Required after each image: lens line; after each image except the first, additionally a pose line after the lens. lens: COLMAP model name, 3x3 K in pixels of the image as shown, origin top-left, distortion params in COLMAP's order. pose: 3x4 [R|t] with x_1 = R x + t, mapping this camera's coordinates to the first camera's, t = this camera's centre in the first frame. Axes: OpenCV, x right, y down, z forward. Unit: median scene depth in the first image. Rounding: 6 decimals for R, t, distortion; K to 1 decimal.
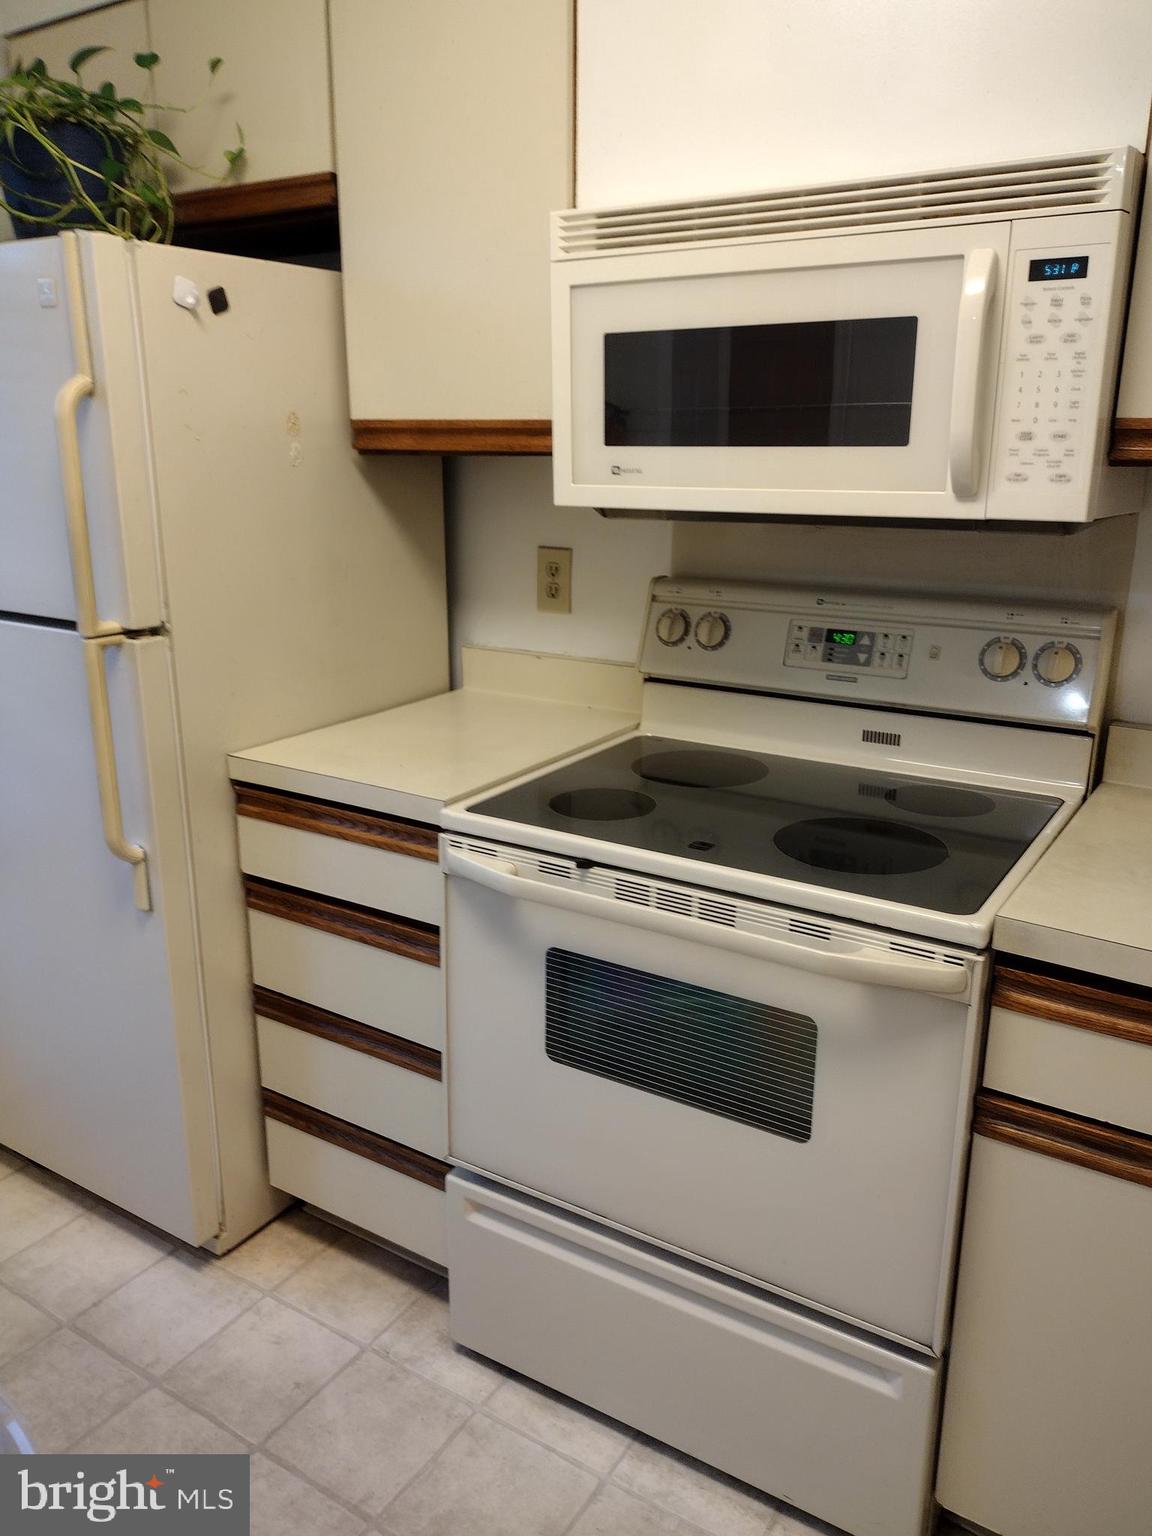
lens RADIAL K [[1194.7, 0, 576.0], [0, 1194.7, 768.0], [0, 0, 1]] dist [0.029225, -0.013565]
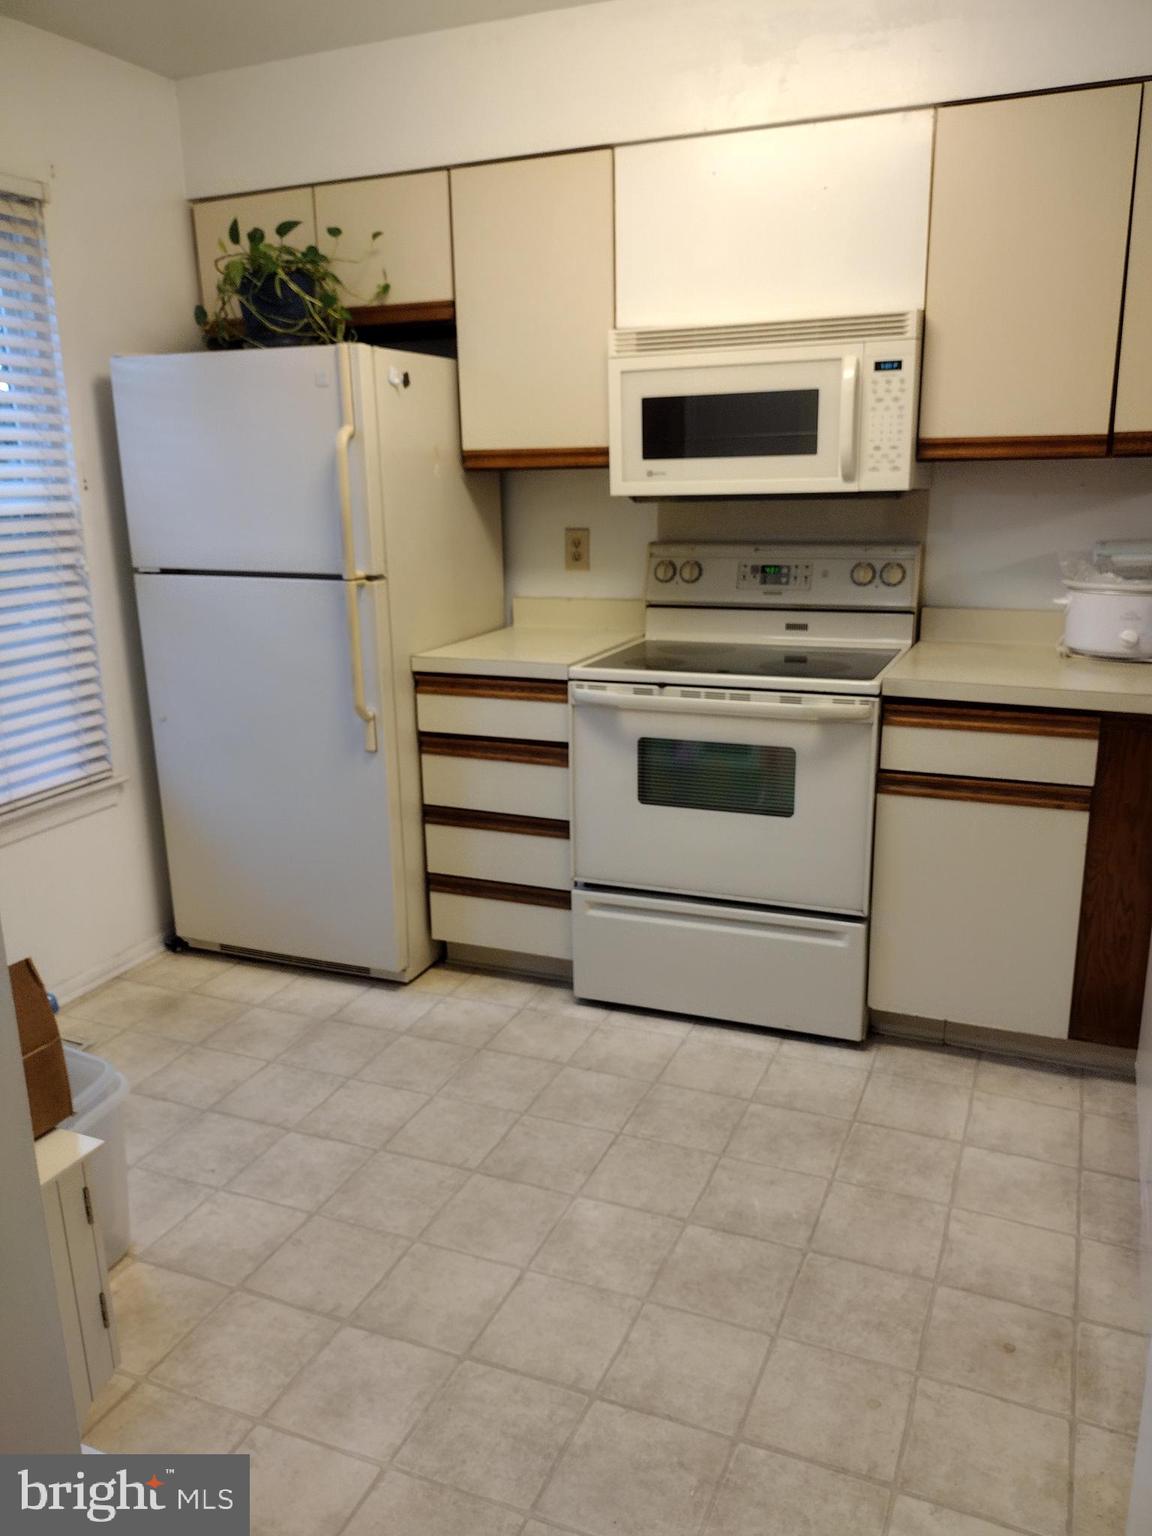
lens RADIAL K [[1183.2, 0, 575.0], [0, 1183.2, 760.8], [0, 0, 1]] dist [0.079561, -0.069872]
pose [[0.985881, -0.060764, 0.156033, -0.360588], [0.065541, 0.997520, -0.025649, 0.203327], [-0.154088, 0.035514, 0.987419, -0.674100]]
